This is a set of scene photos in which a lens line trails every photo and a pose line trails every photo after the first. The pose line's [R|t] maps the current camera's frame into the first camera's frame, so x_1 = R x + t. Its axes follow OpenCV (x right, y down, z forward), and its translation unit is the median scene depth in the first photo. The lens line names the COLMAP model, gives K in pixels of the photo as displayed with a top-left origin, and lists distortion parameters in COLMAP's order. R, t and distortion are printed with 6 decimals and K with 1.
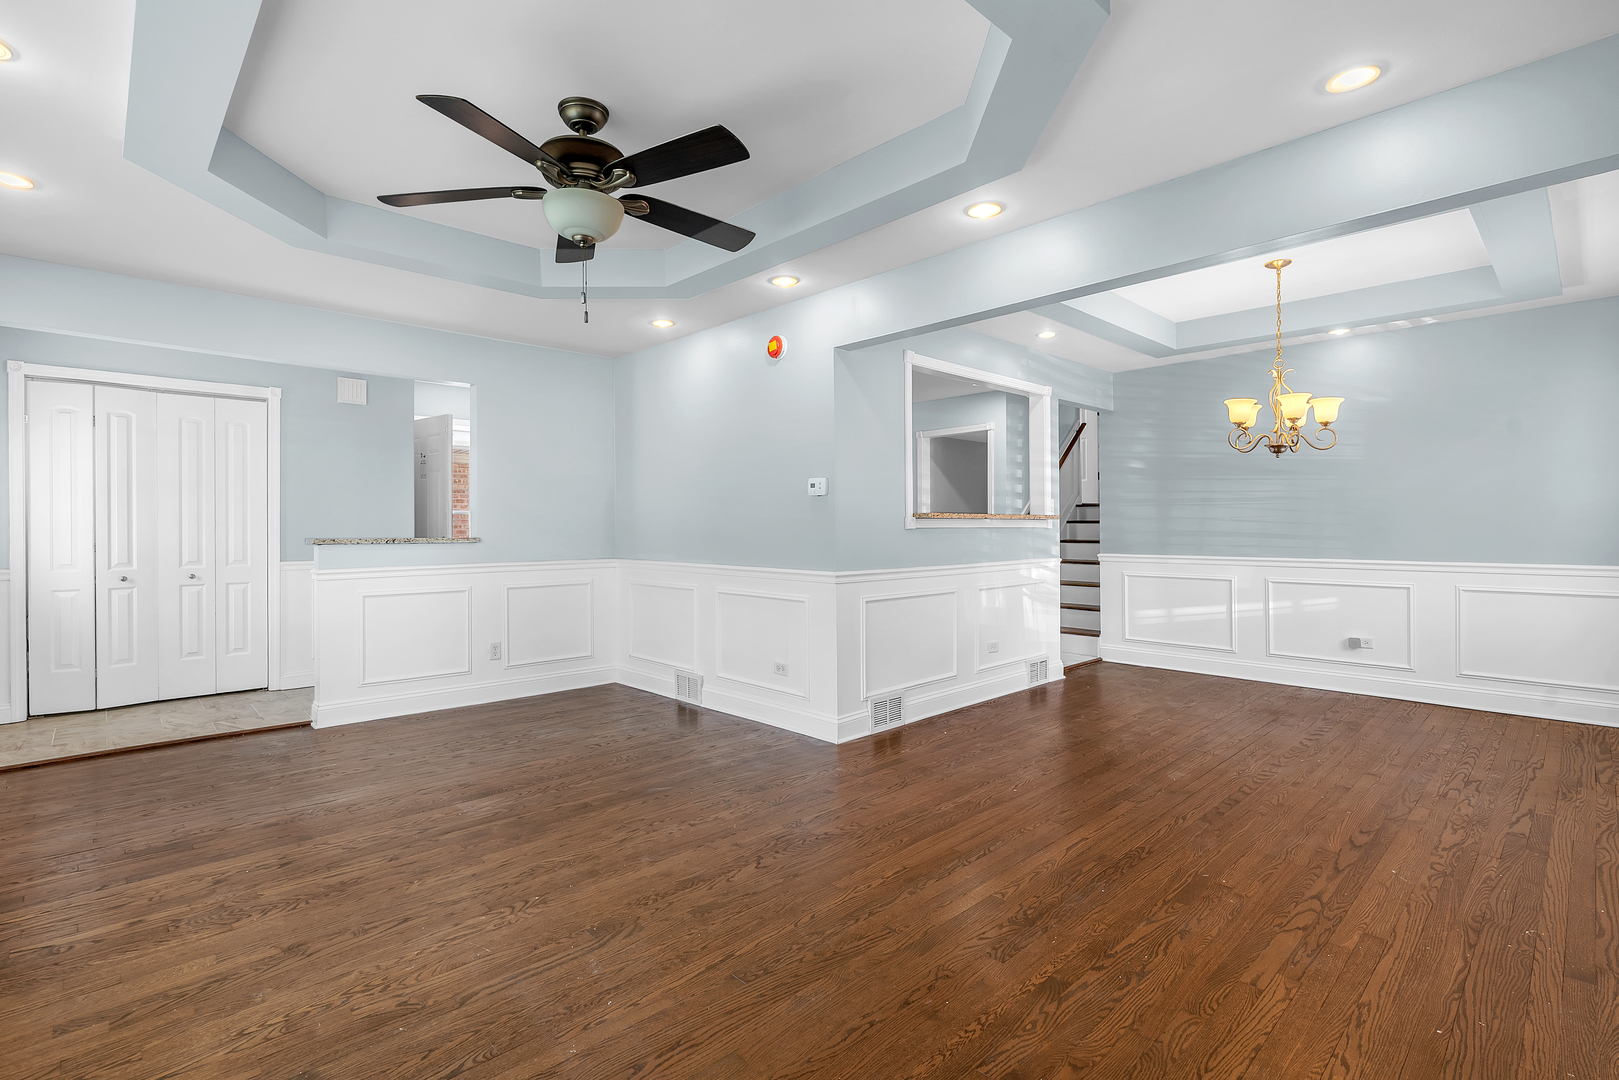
lens RADIAL K [[751.5, 0, 800.1], [0, 751.5, 528.0], [0, 0, 1]] dist [-0.010224, 0.000192]
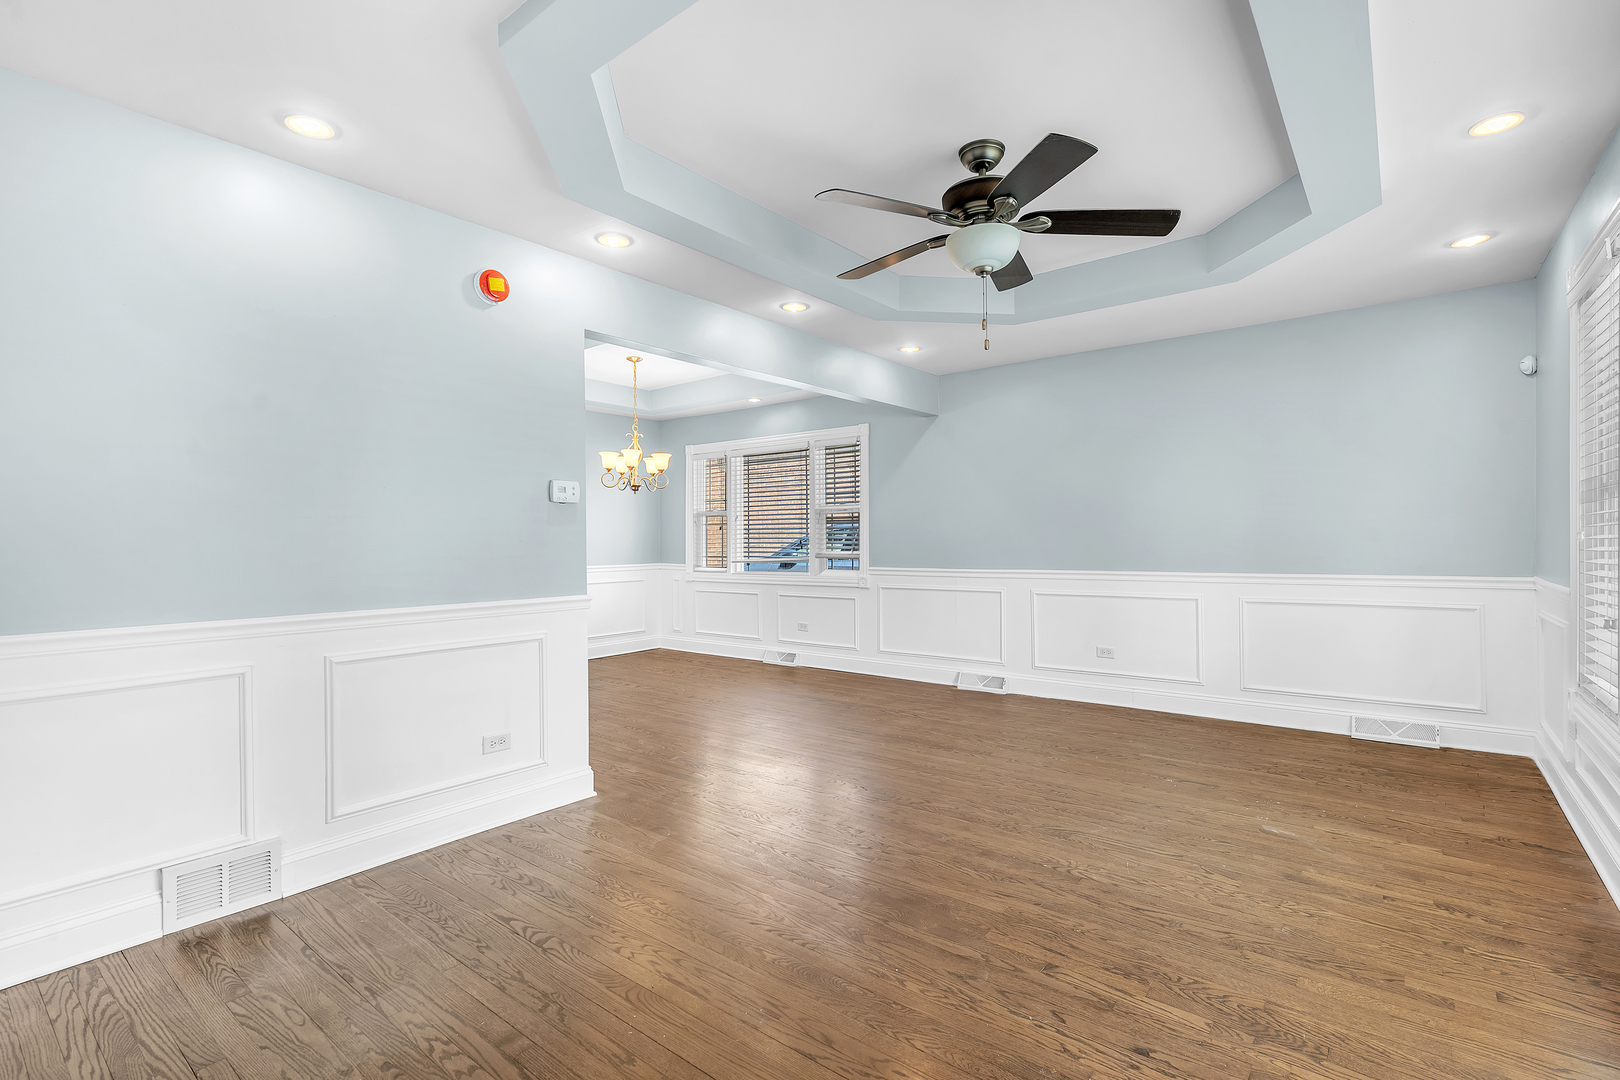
lens RADIAL K [[751.9, 0, 800.4], [0, 751.9, 542.8], [0, 0, 1]] dist [-0.010224, 0.000192]
pose [[-0.132641, 0.000730, 0.991164, -1.462387], [0.012298, 0.999924, 0.000909, 0.004226], [-0.991088, 0.012310, -0.132640, 1.553583]]
